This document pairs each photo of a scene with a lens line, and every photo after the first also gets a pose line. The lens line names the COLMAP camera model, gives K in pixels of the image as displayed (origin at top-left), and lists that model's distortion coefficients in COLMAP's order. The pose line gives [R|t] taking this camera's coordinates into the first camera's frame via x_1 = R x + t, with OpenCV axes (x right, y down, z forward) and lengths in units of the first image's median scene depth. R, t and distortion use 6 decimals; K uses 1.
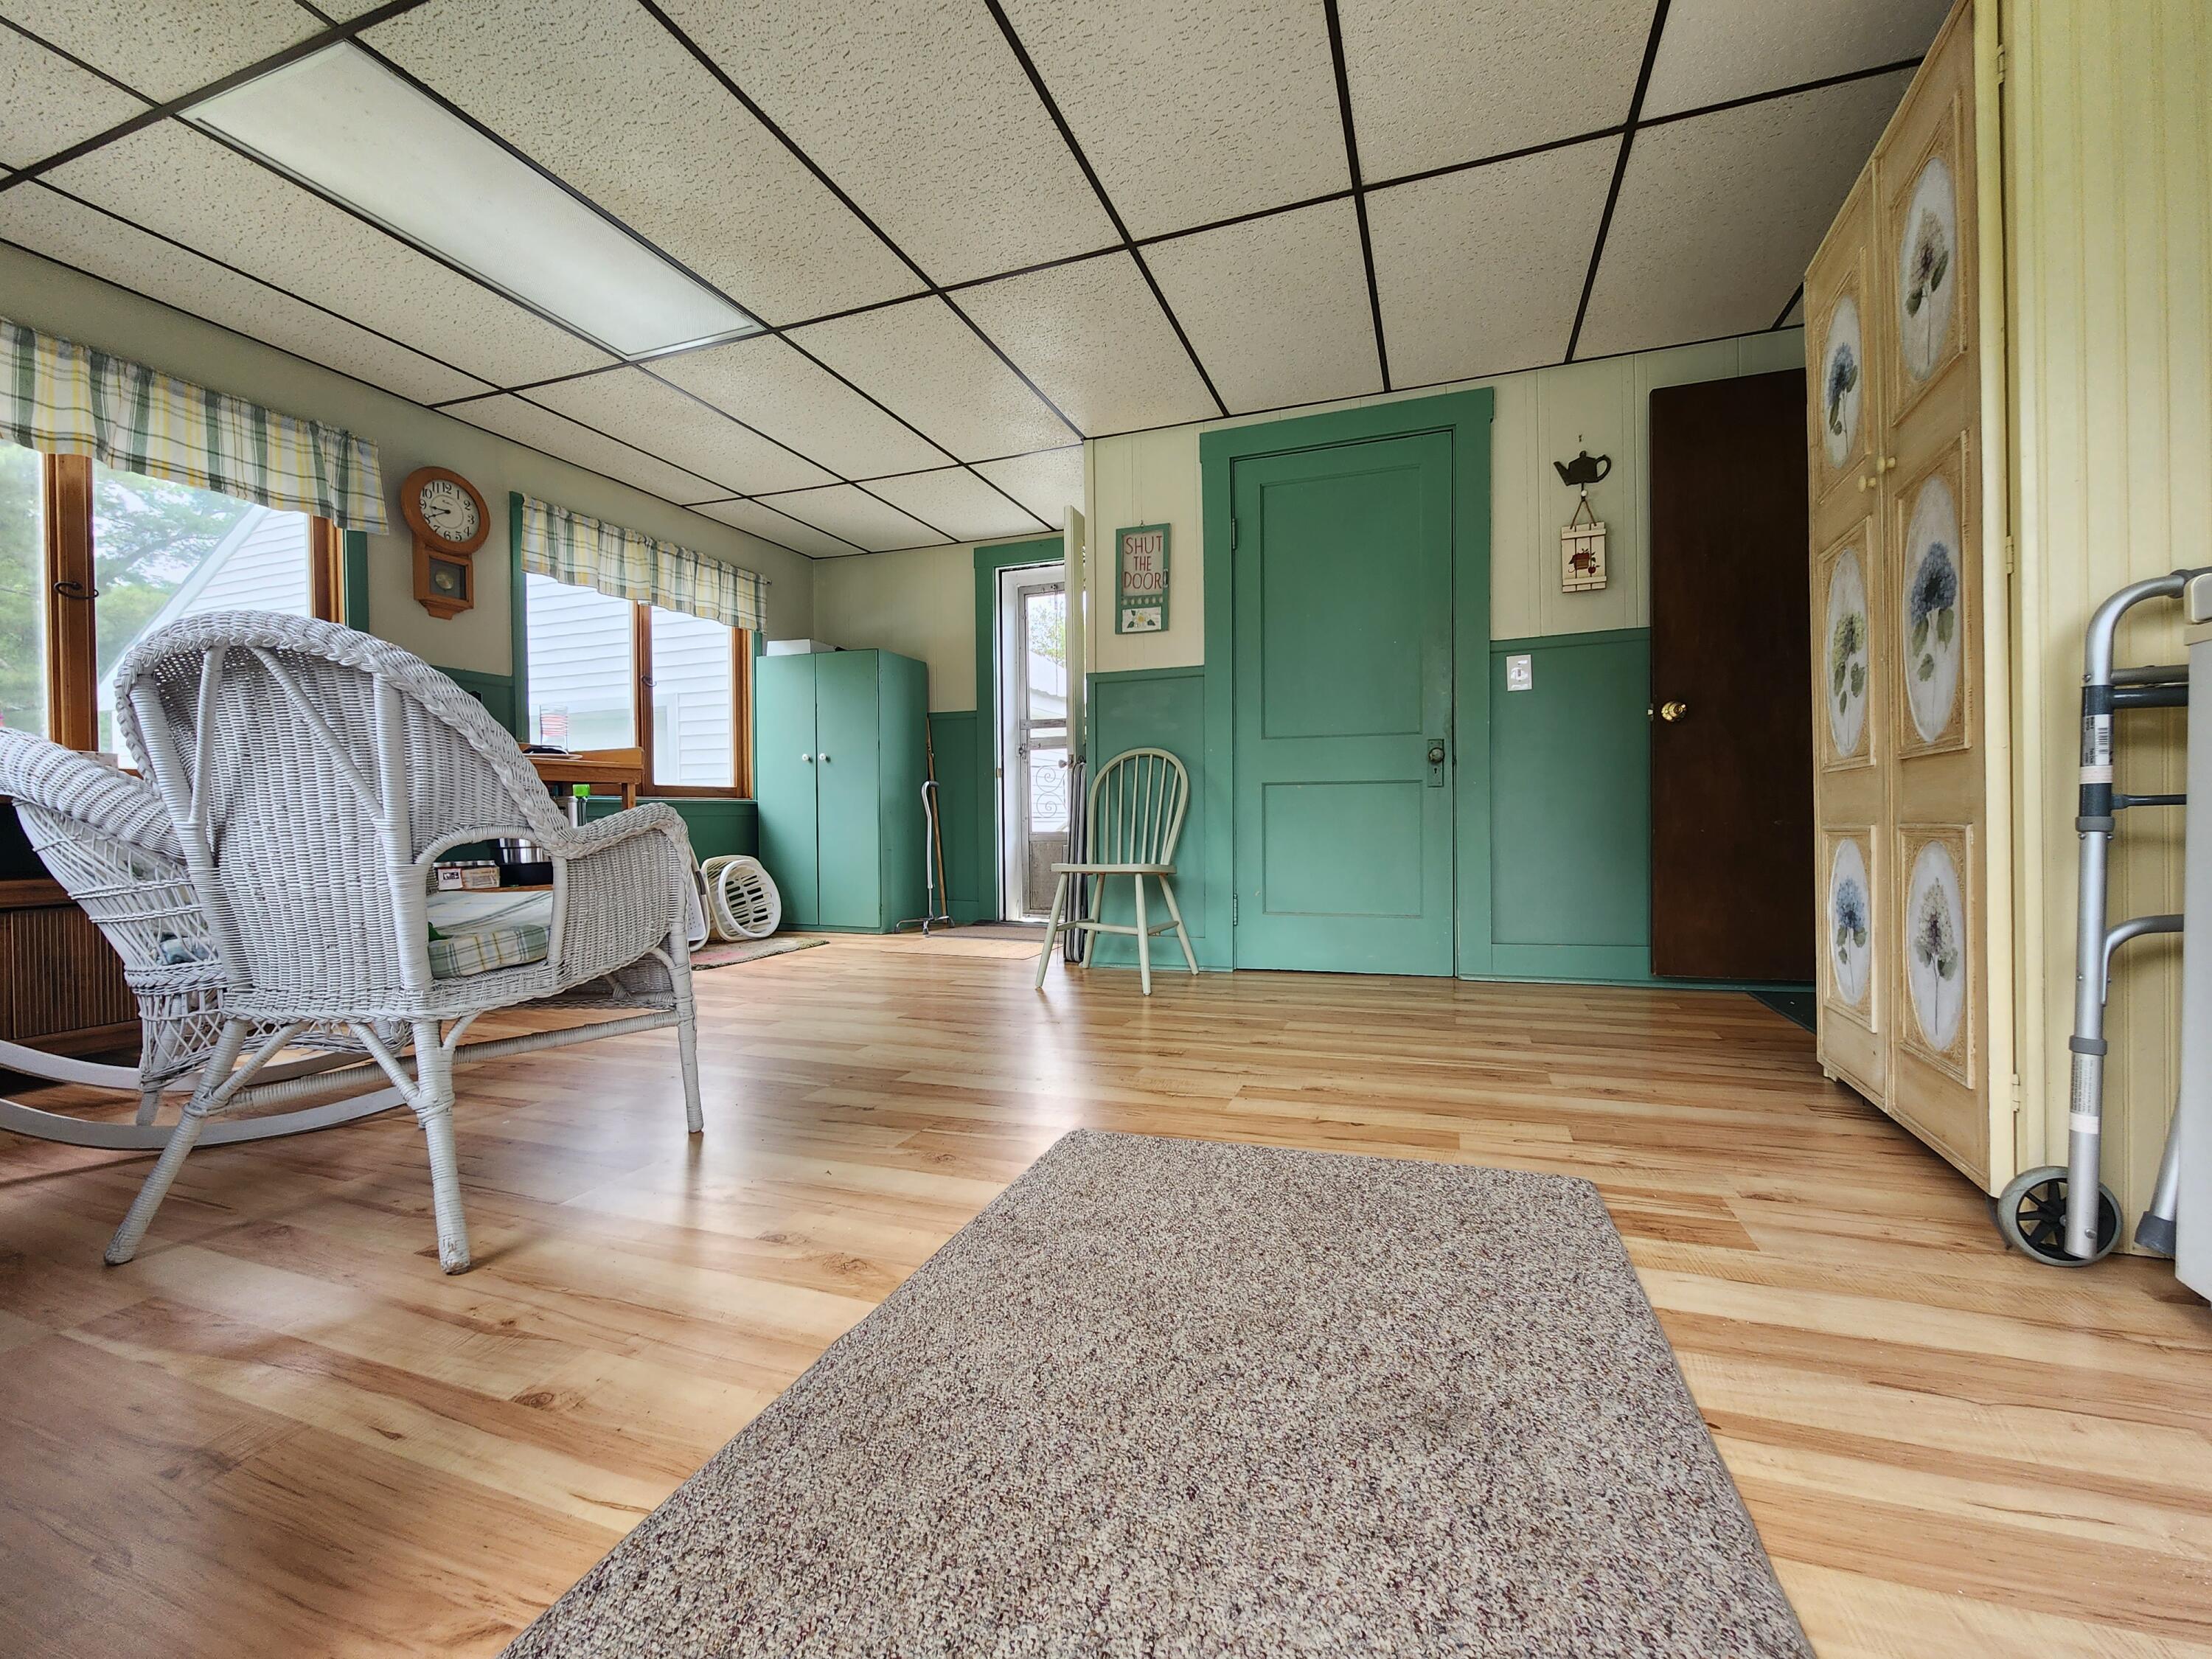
lens RADIAL K [[910.3, 0, 1113.2], [0, 910.3, 823.3], [0, 0, 1]] dist [-0.000665, -0.001384]
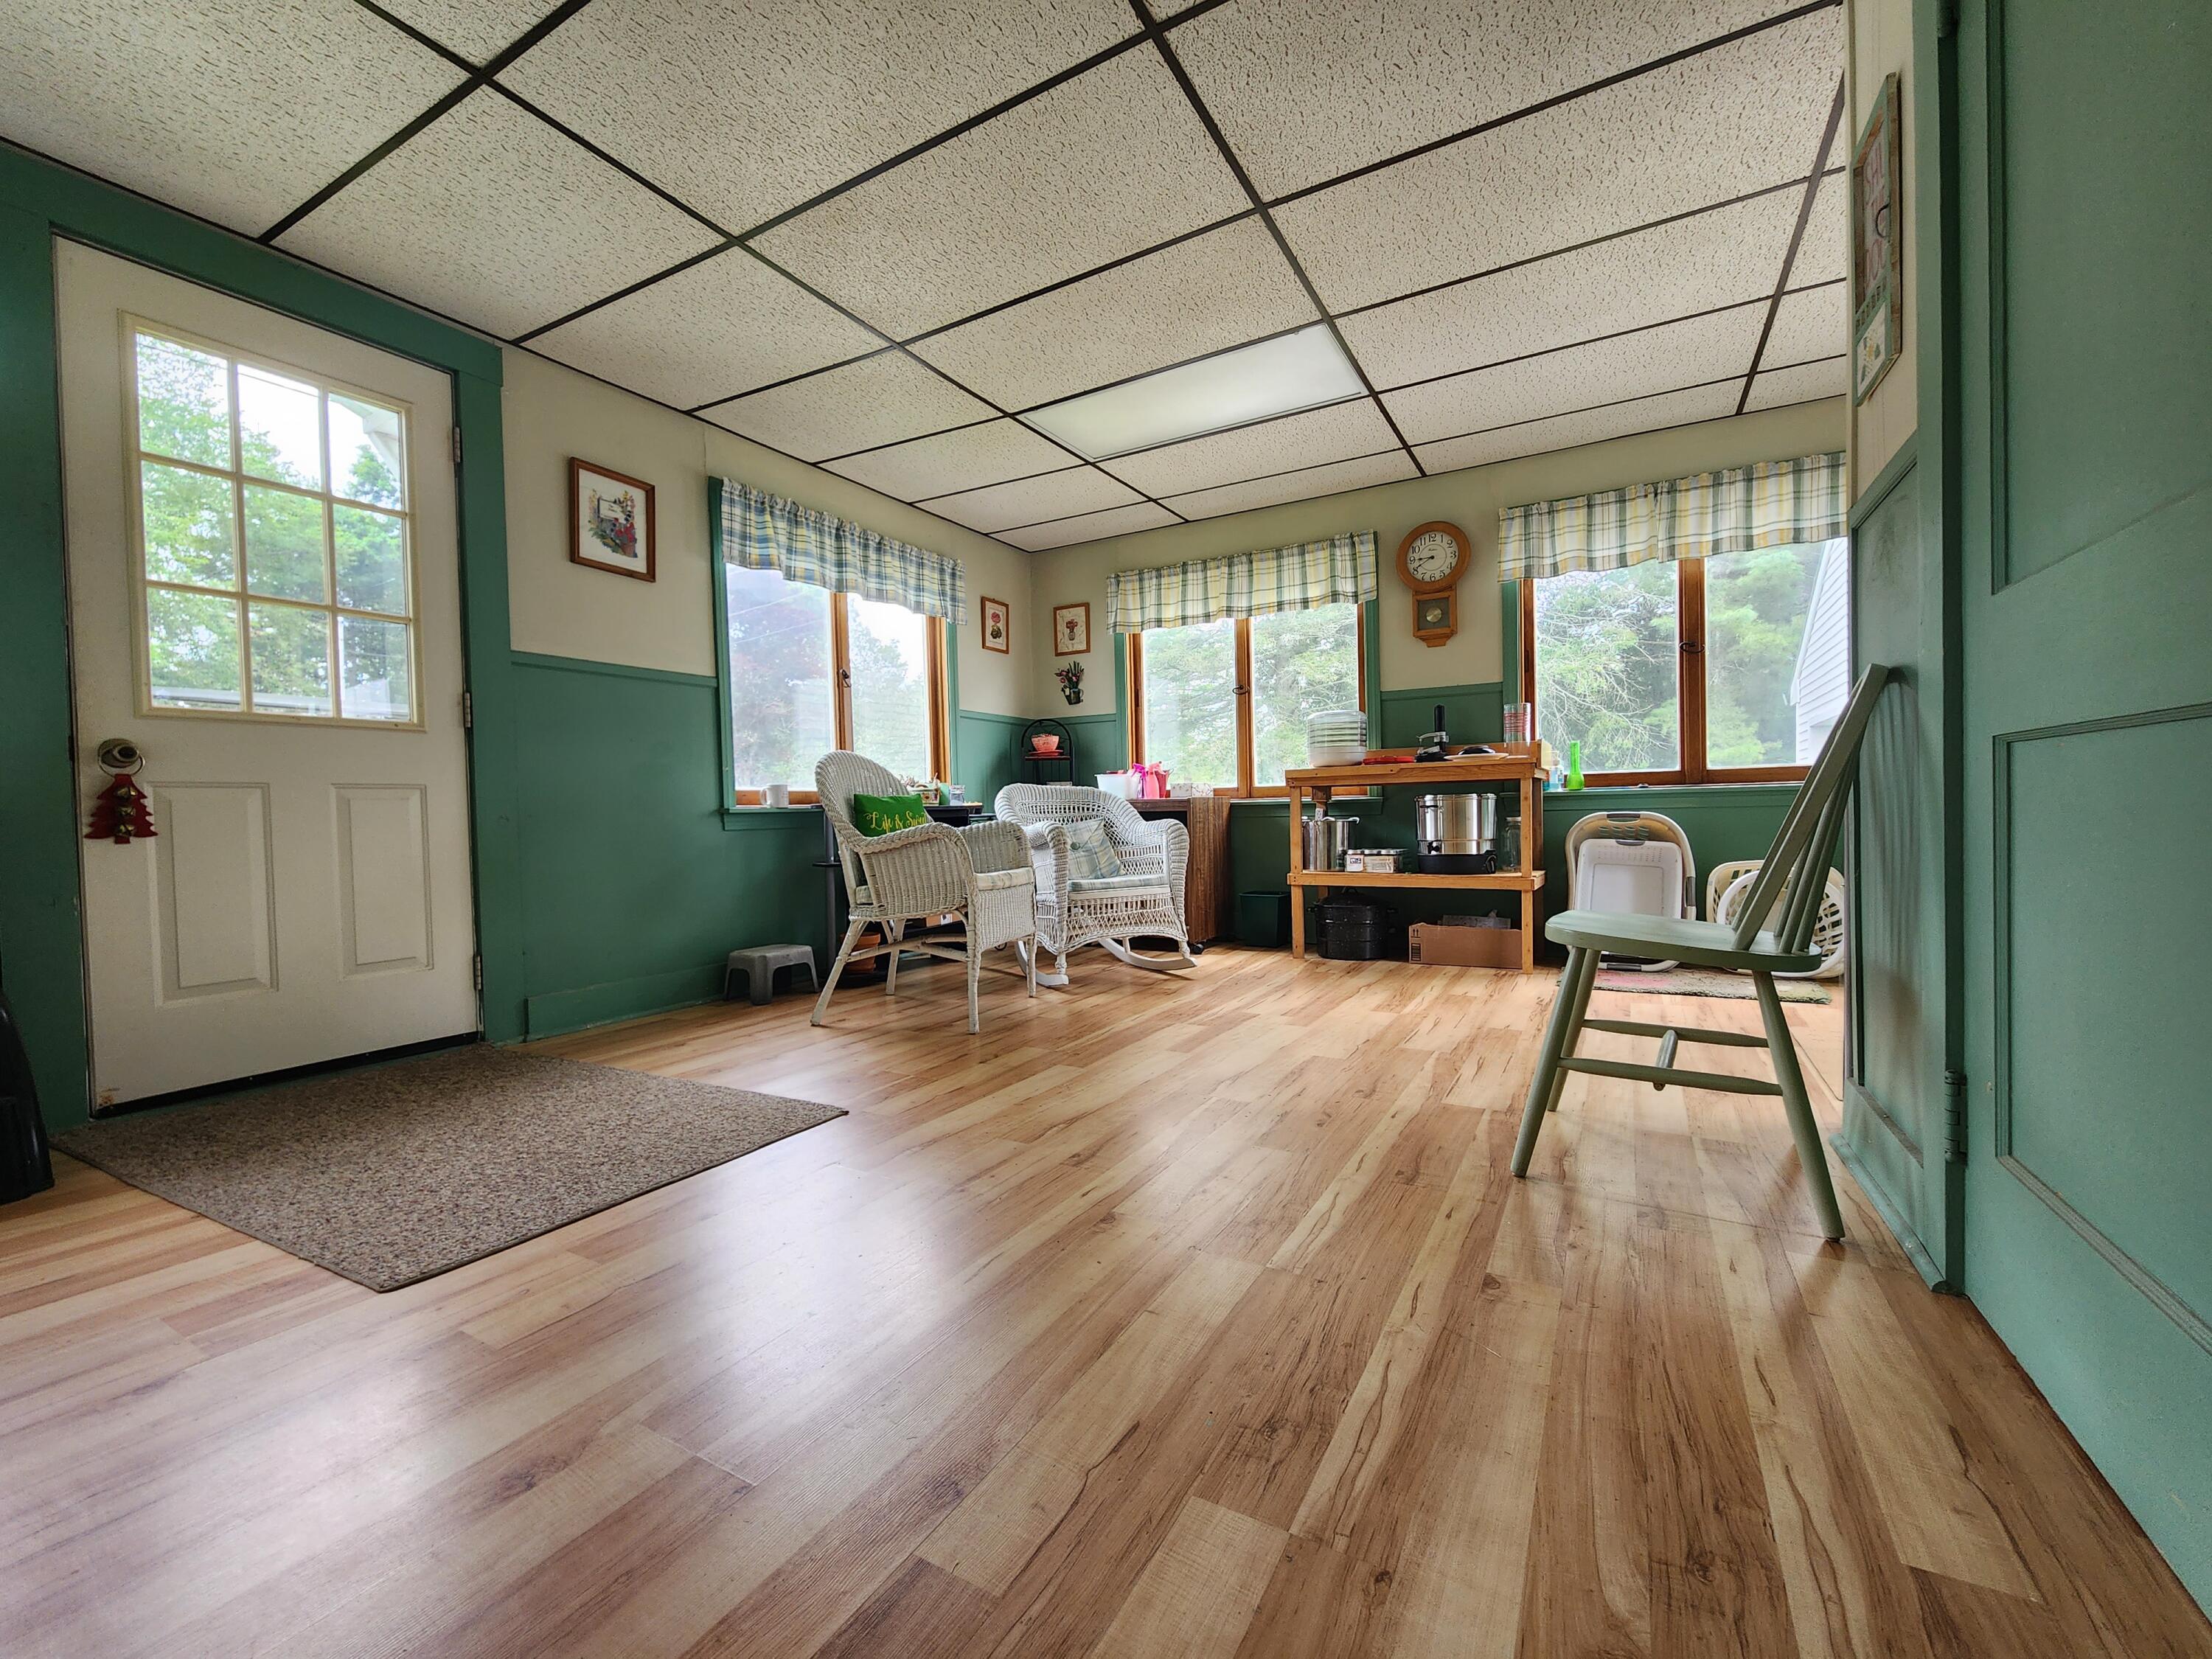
lens RADIAL K [[910.3, 0, 1110.4], [0, 910.3, 832.5], [0, 0, 1]] dist [-0.000665, -0.001384]
pose [[-0.160065, 0.035324, -0.986474, 0.945627], [0.015016, 0.999331, 0.033348, -0.048592], [0.986992, -0.009475, -0.160489, 1.376991]]
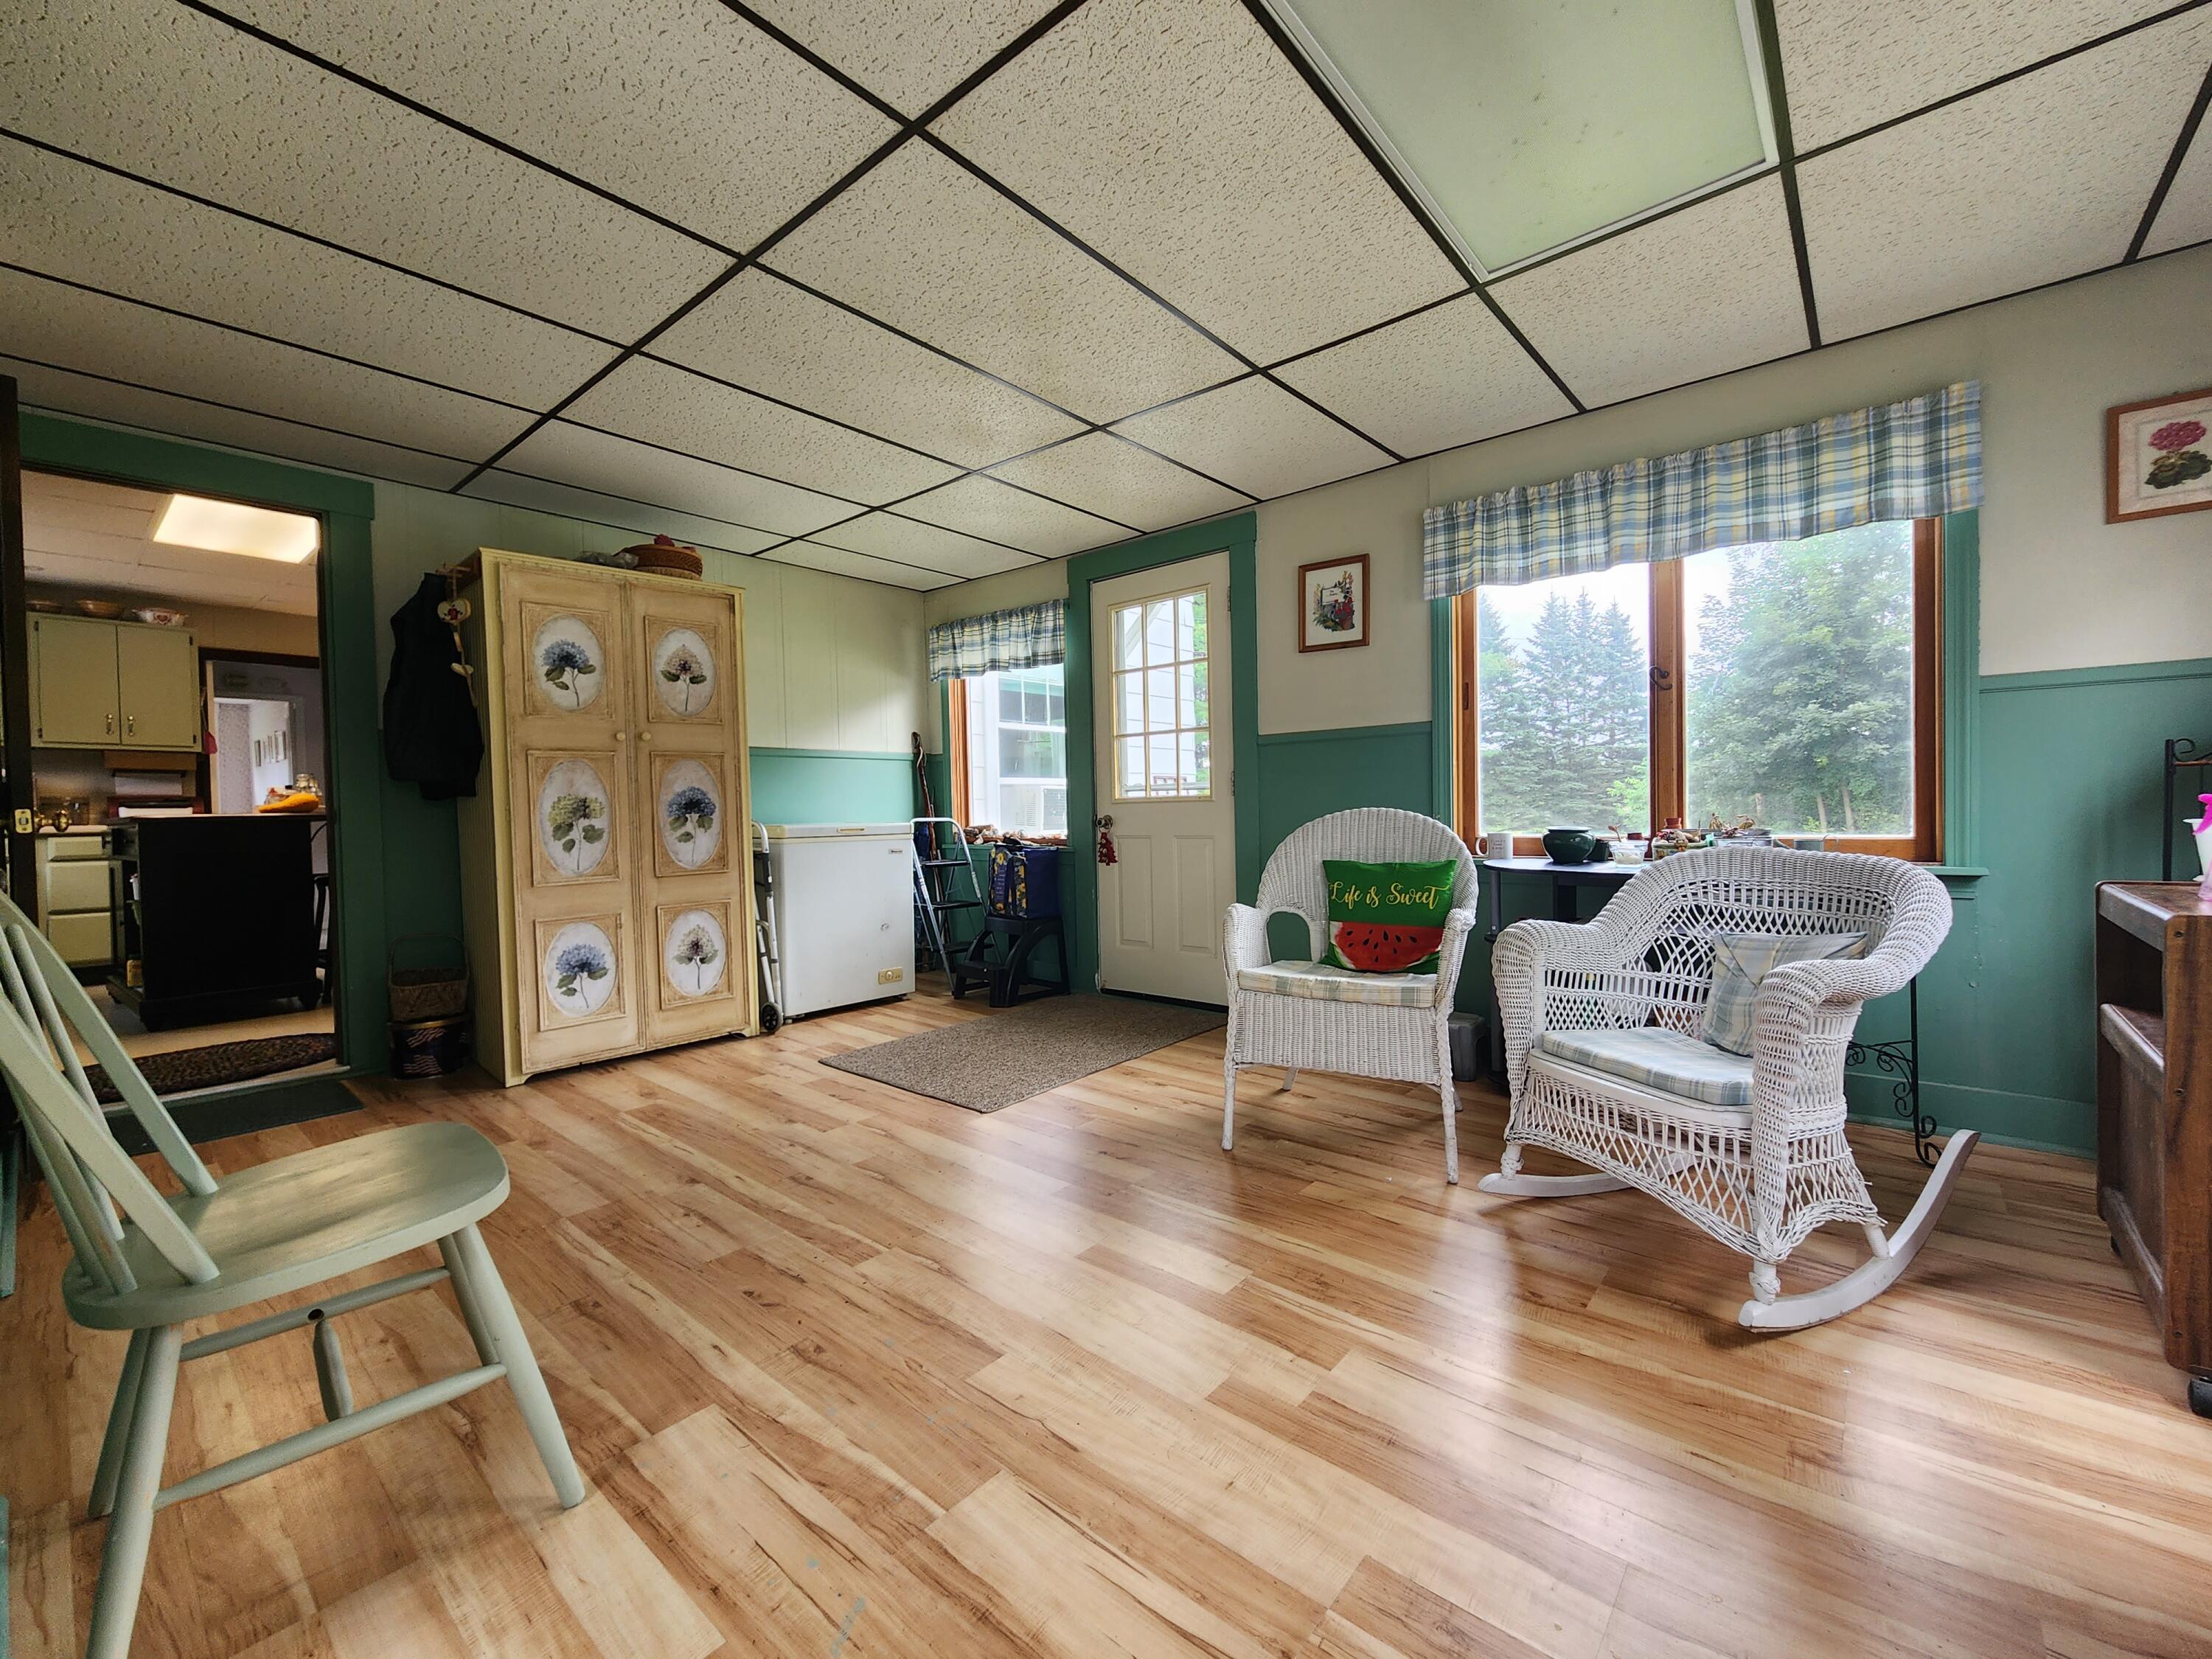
lens RADIAL K [[910.3, 0, 1116.4], [0, 910.3, 835.9], [0, 0, 1]] dist [-0.000665, -0.001384]
pose [[-0.939003, 0.018346, 0.343420, -0.728855], [0.032597, 0.998828, 0.035768, -0.170163], [-0.342362, 0.044780, -0.938500, 2.149054]]
